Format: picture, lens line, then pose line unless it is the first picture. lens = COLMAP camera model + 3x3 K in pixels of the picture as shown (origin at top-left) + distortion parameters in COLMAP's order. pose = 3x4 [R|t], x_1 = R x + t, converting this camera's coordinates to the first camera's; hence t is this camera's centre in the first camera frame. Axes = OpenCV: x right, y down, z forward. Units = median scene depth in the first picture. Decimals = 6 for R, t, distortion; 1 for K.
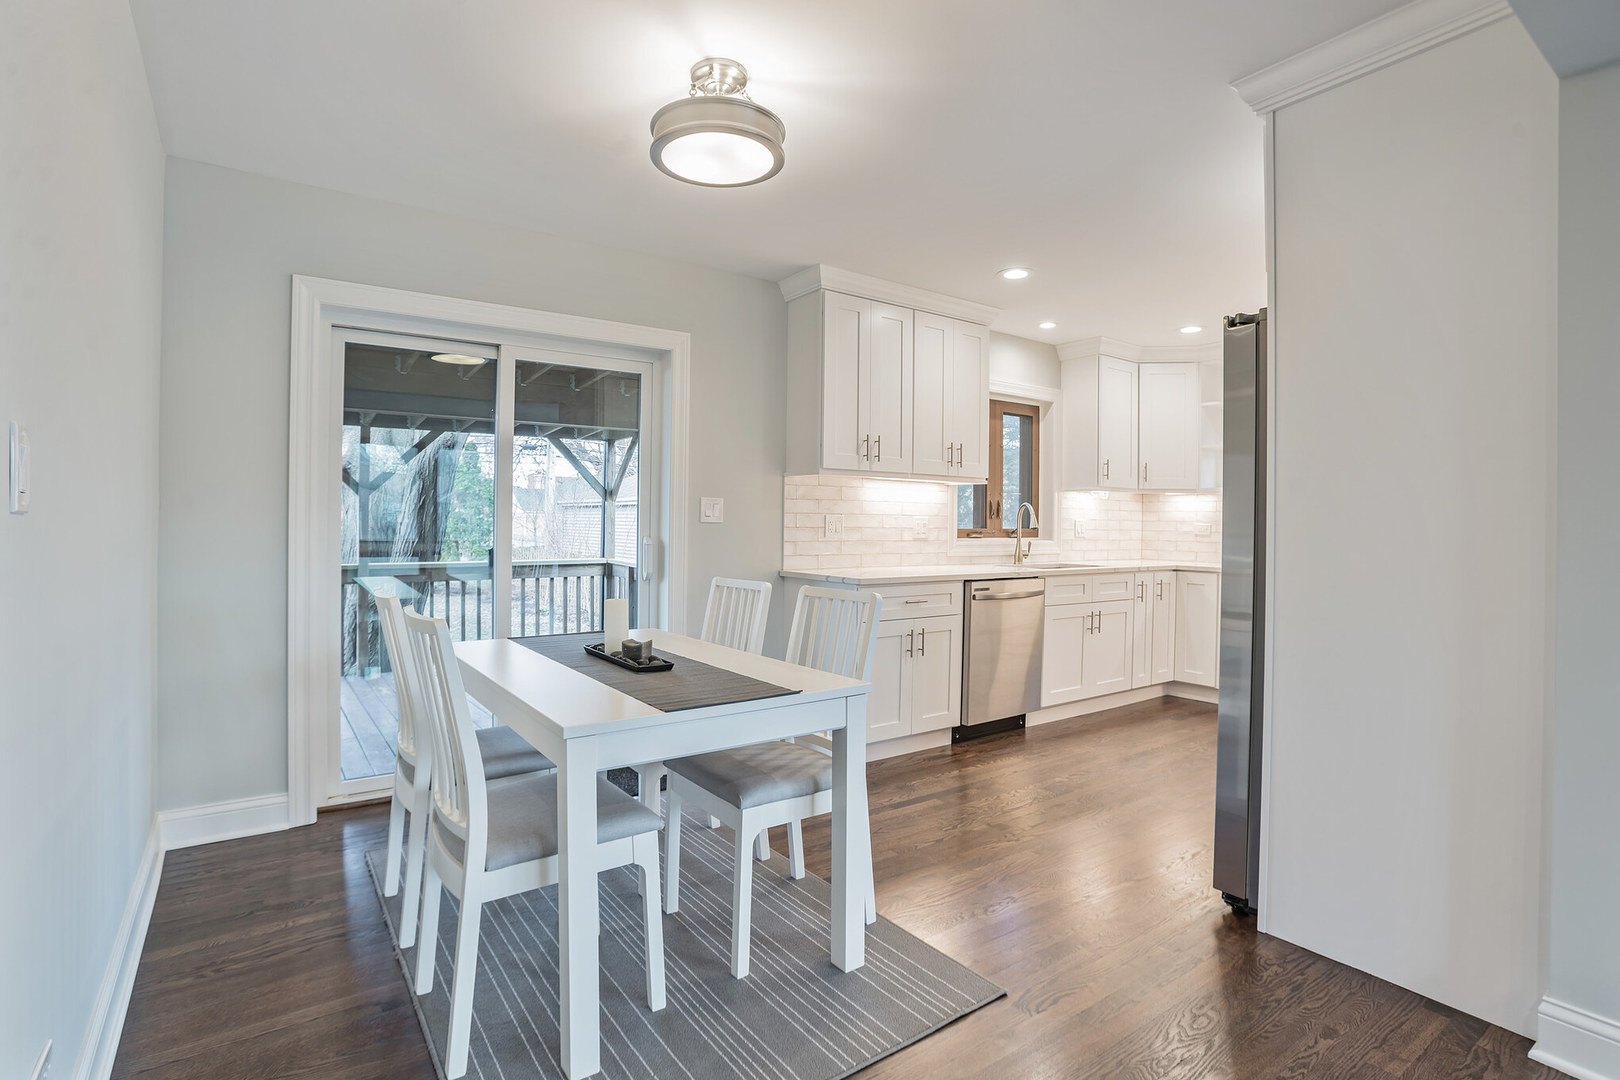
lens RADIAL K [[822.8, 0, 810.0], [0, 822.8, 540.0], [0, 0, 1]] dist [-0.001628, -0.000142]
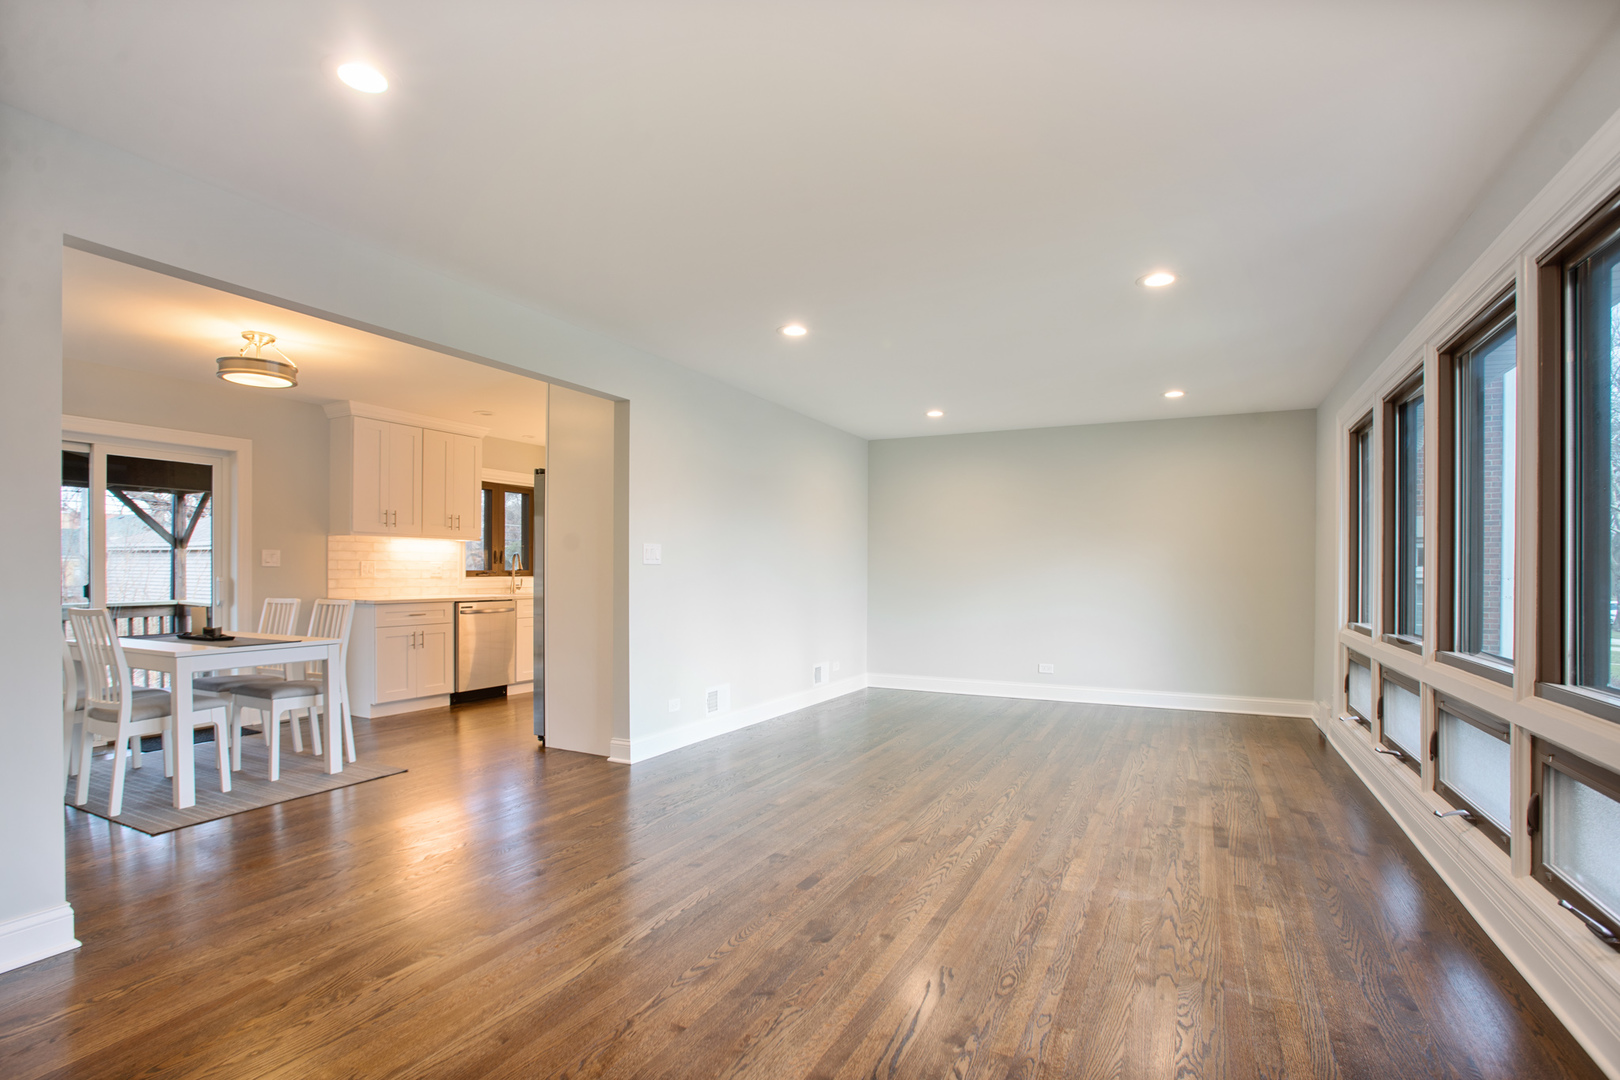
lens RADIAL K [[863.8, 0, 806.3], [0, 863.8, 586.5], [0, 0, 1]] dist [-0.002265, 0.022539]
pose [[0.922523, -0.013642, 0.385701, 0.169699], [0.012930, 0.999907, 0.004439, 0.020353], [-0.385726, 0.000892, 0.922613, -0.824220]]
